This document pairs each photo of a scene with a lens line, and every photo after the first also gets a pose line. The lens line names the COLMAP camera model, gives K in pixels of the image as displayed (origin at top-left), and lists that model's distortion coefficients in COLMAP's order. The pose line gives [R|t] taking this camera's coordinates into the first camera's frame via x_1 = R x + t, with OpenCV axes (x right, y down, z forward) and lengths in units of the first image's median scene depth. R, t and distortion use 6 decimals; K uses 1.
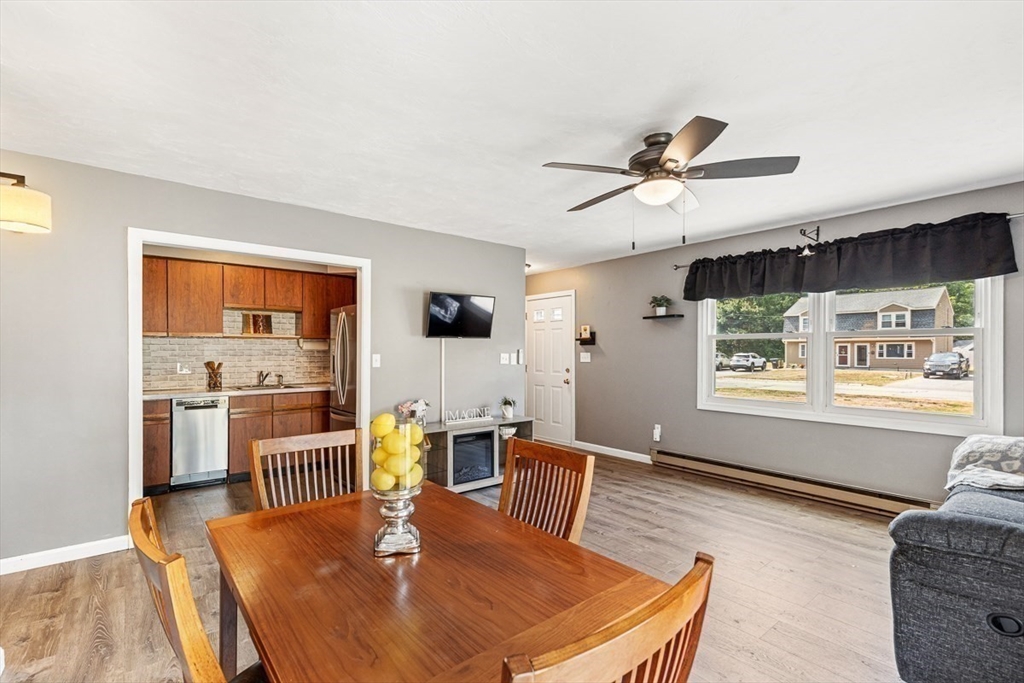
lens RADIAL K [[465.3, 0, 512.2], [0, 465.3, 353.7], [0, 0, 1]] dist [0.005740, -0.000670]
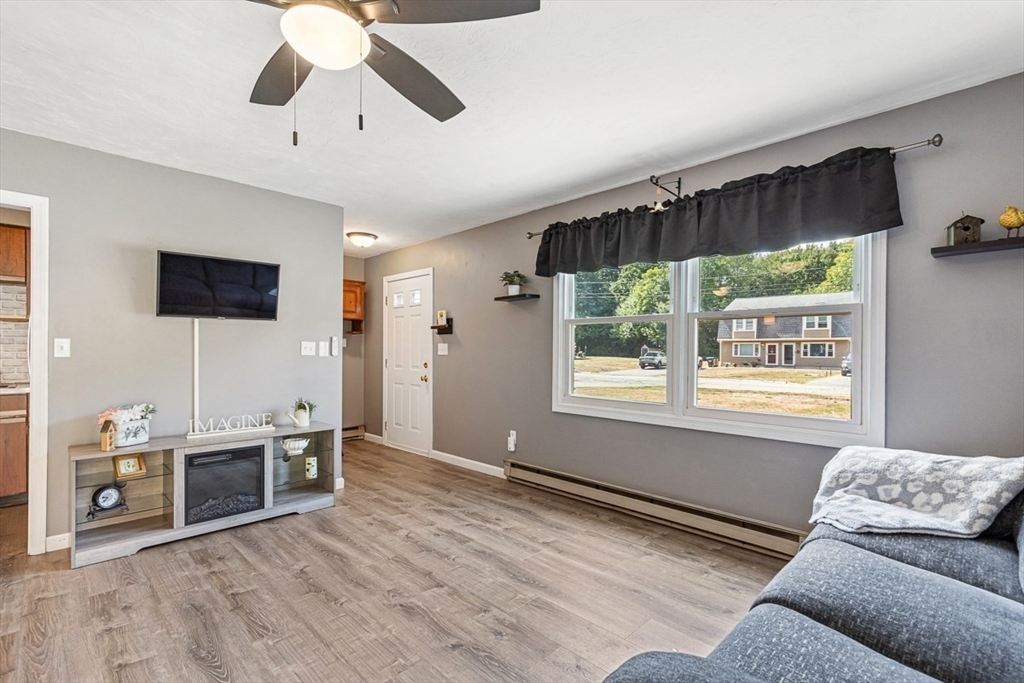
lens RADIAL K [[464.3, 0, 517.0], [0, 464.3, 355.6], [0, 0, 1]] dist [0.008052, -0.000499]
pose [[0.994227, 0.002460, 0.107269, 0.248718], [-0.003089, 0.999979, 0.005697, 0.017418], [-0.107253, -0.005995, 0.994214, 0.208093]]
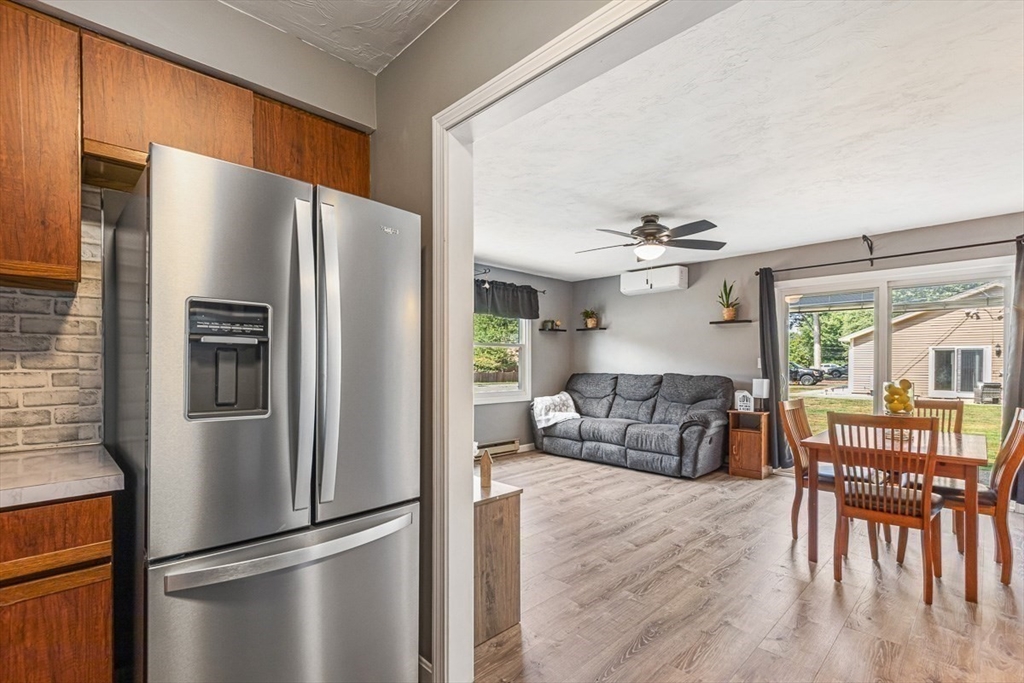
lens RADIAL K [[472.1, 0, 509.5], [0, 472.1, 365.9], [0, 0, 1]] dist [0.002063, 0.000250]
pose [[-0.092236, -0.007656, 0.995708, -0.631991], [0.002802, 0.999964, 0.007948, 0.012865], [-0.995733, 0.003523, -0.092212, 0.828444]]
